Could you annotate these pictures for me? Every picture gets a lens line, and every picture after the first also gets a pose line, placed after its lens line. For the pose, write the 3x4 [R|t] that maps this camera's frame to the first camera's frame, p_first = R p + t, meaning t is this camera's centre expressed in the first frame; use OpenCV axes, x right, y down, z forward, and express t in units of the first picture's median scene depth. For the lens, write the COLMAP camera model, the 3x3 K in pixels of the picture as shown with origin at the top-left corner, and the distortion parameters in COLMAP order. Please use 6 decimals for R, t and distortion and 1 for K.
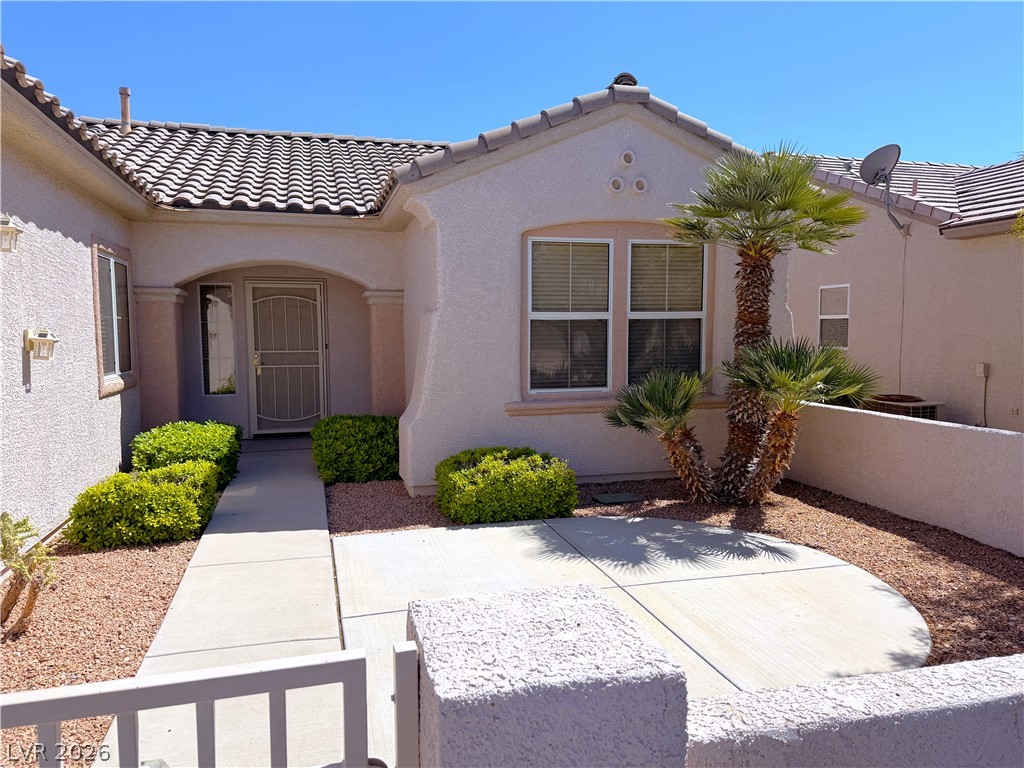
lens RADIAL K [[720.7, 0, 507.7], [0, 720.7, 390.9], [0, 0, 1]] dist [0.110011, -0.158420]
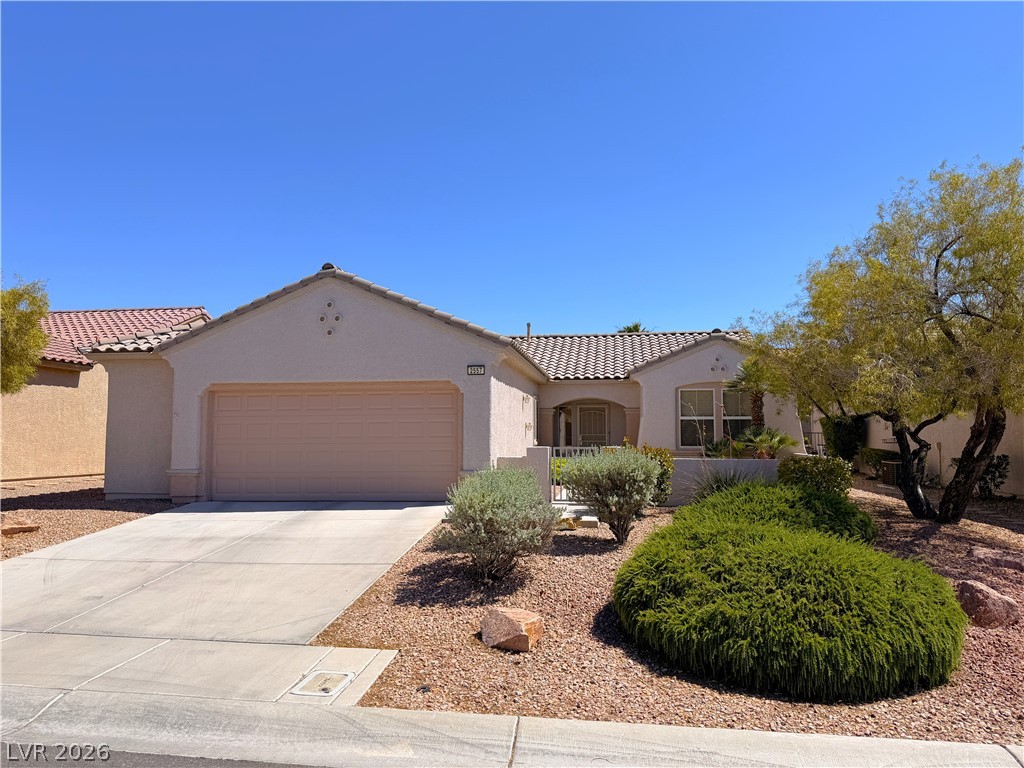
lens RADIAL K [[720.7, 0, 507.7], [0, 720.7, 390.9], [0, 0, 1]] dist [0.110011, -0.158420]
pose [[0.914961, -0.019730, -0.403059, 0.541211], [-0.039395, 0.989666, -0.137872, 0.194506], [0.401614, 0.142026, 0.904729, -1.726160]]
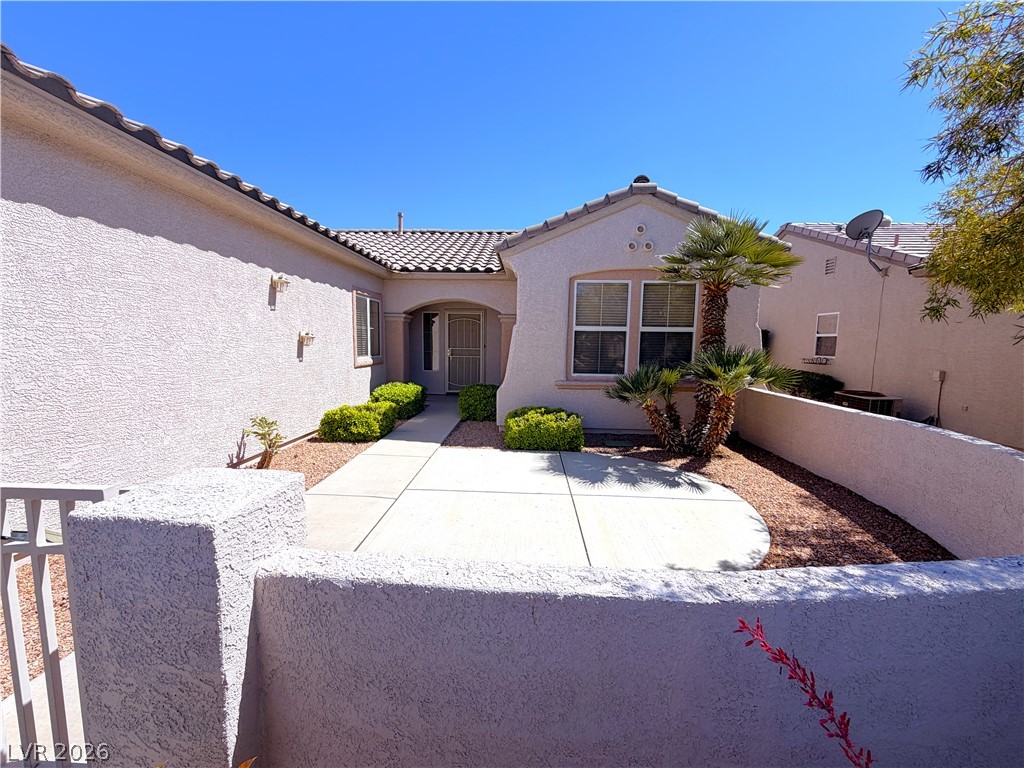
lens RADIAL K [[410.8, 0, 508.4], [0, 410.8, 386.8], [0, 0, 1]] dist [-0.000323, 0.000196]
pose [[0.947904, 0.054178, -0.313916, 0.194346], [-0.046309, 0.998399, 0.032476, 0.005161], [0.315173, -0.016247, 0.948895, 0.064505]]
